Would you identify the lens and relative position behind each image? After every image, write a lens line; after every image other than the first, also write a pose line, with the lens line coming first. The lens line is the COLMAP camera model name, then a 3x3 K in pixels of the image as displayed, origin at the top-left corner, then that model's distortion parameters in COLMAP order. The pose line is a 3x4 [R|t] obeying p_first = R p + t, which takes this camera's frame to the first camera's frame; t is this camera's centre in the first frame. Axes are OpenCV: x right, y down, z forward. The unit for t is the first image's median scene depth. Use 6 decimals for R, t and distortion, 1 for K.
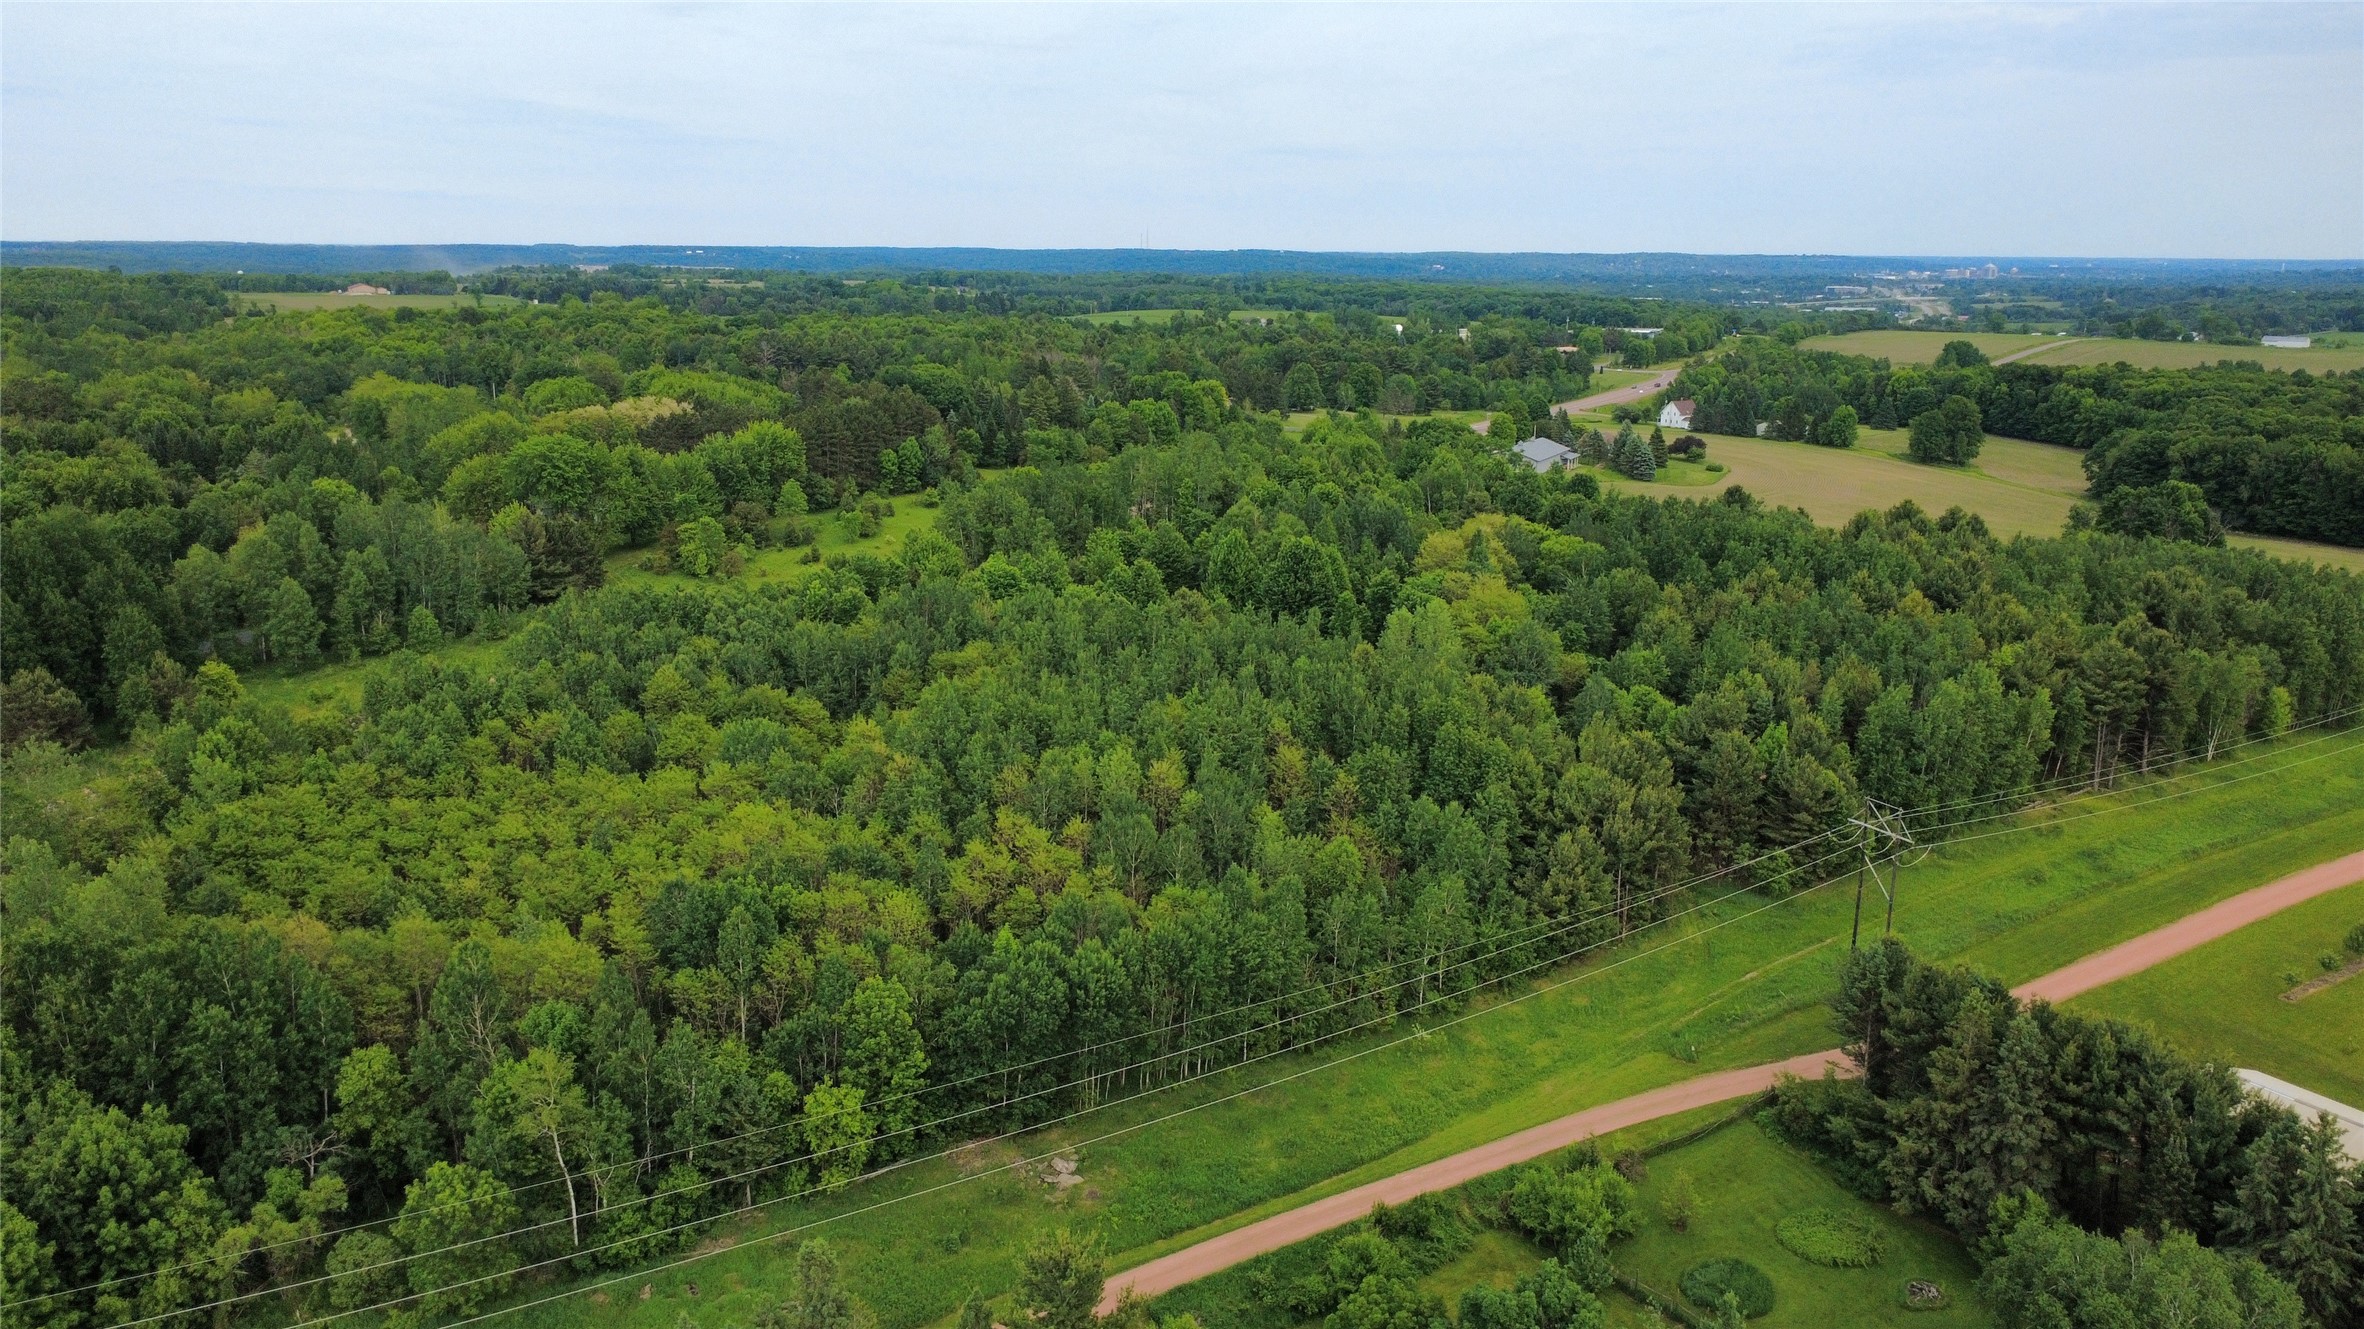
lens RADIAL K [[1709.5, 0, 1184.4], [0, 1709.5, 665.2], [0, 0, 1]] dist [0.001047, 0.000942]
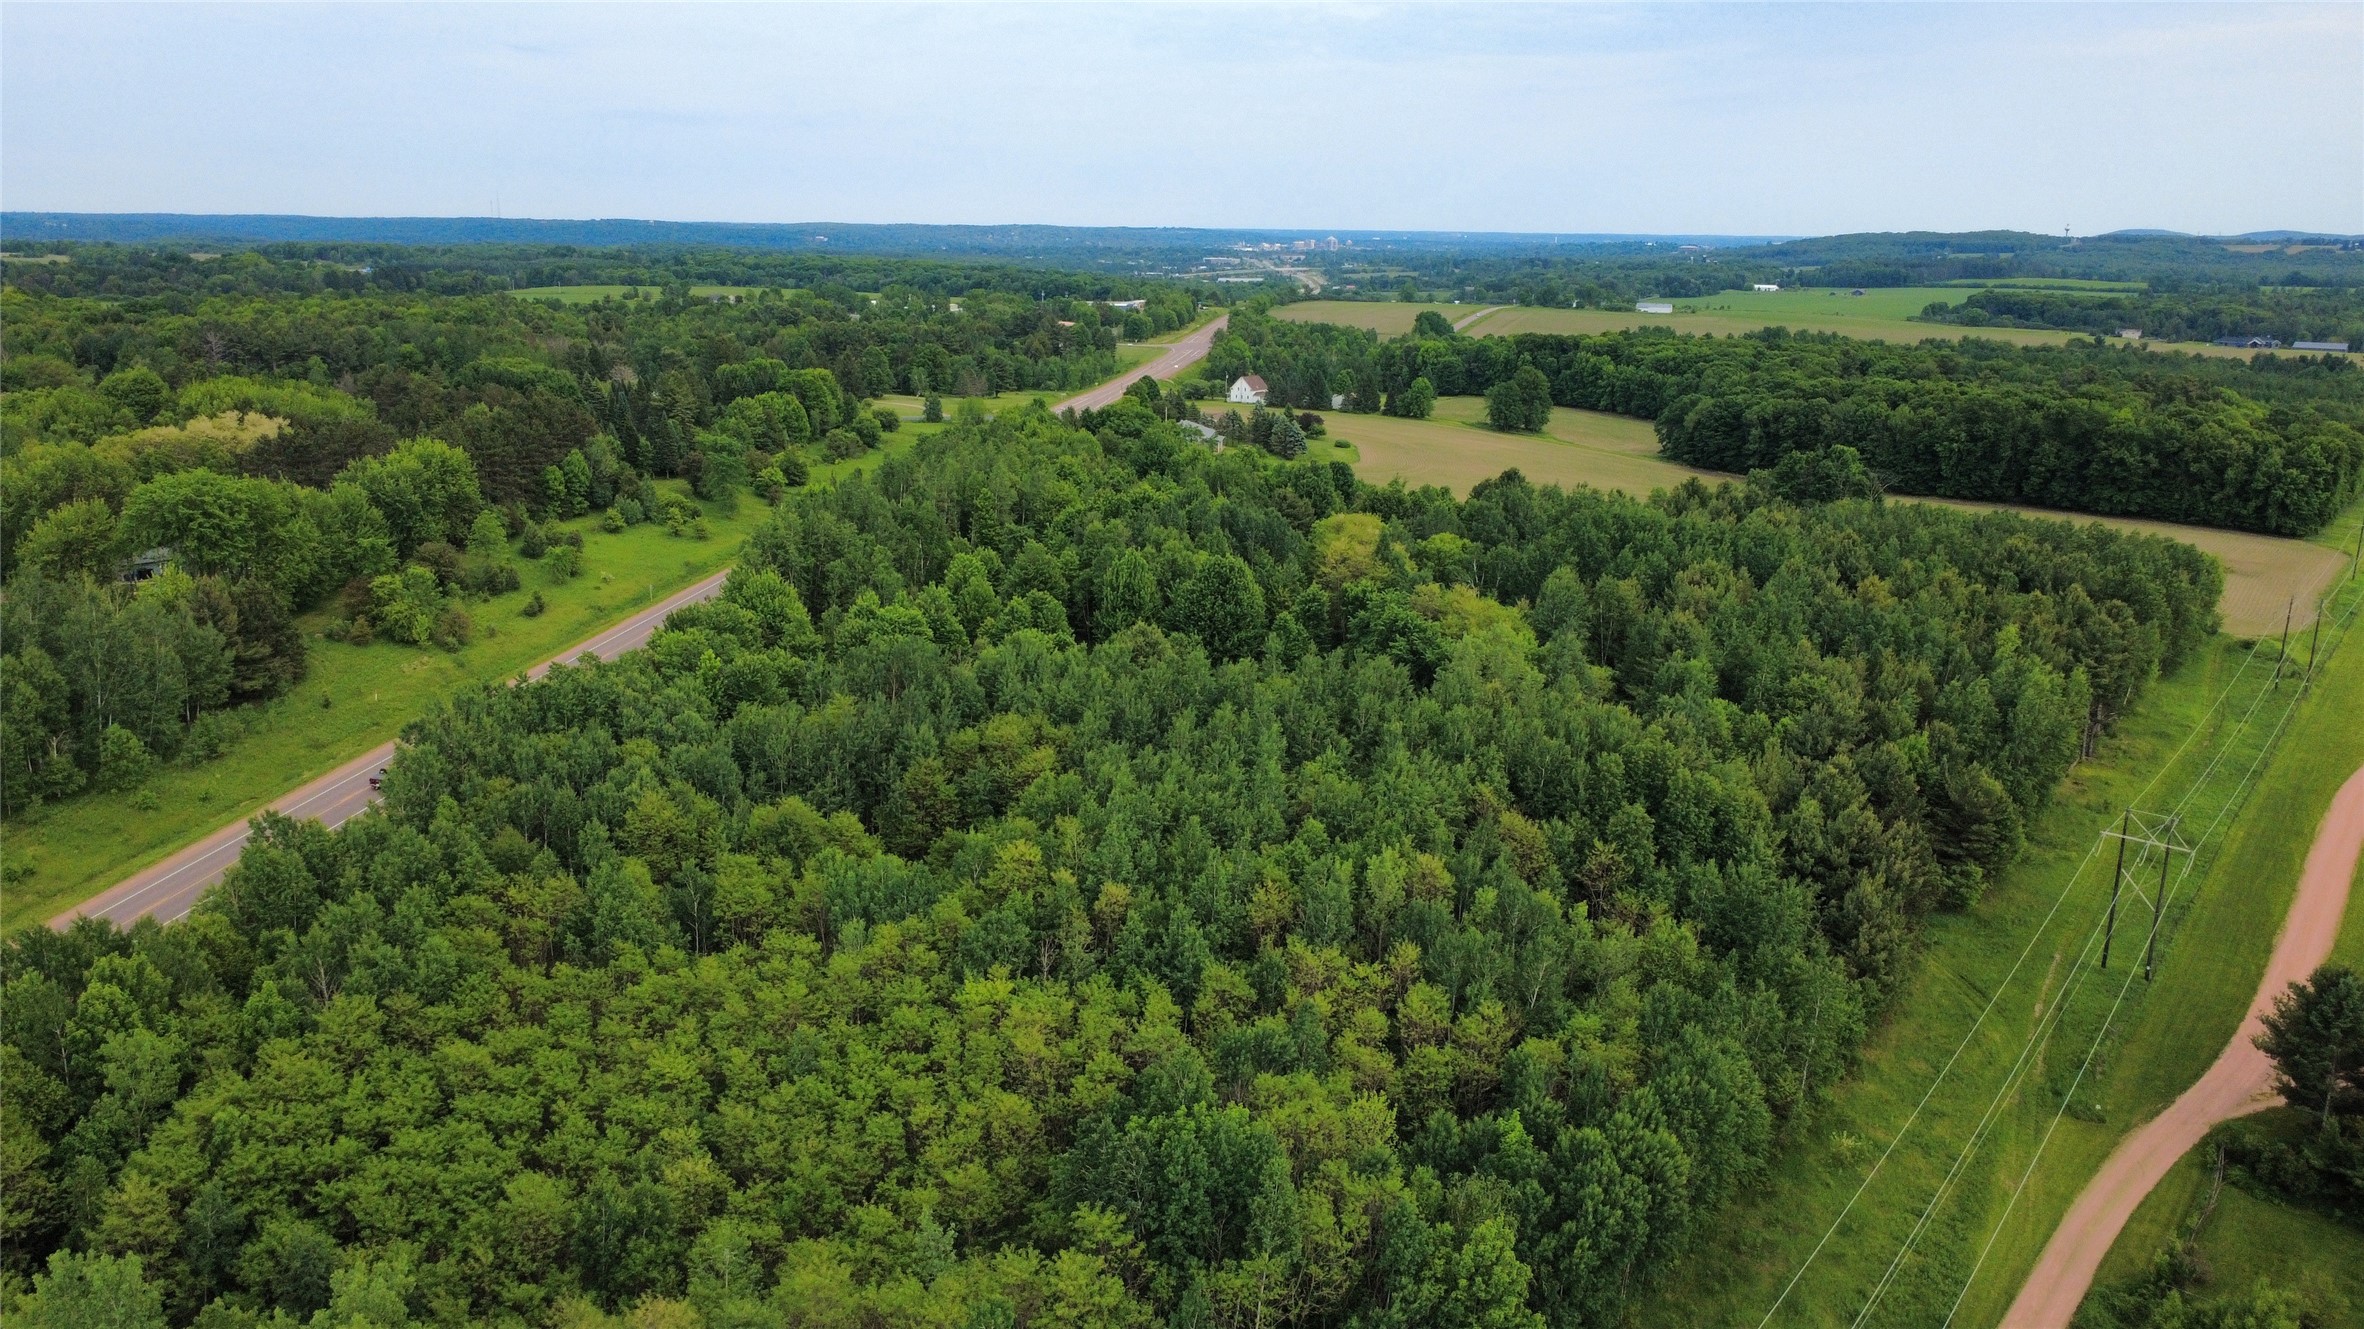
lens RADIAL K [[1709.5, 0, 1181.3], [0, 1709.5, 663.4], [0, 0, 1]] dist [0.001047, 0.000942]
pose [[0.937601, -0.082087, 0.337884, -0.119611], [0.077034, 0.996625, 0.028364, -0.020714], [-0.339072, -0.000566, 0.940760, 0.077035]]
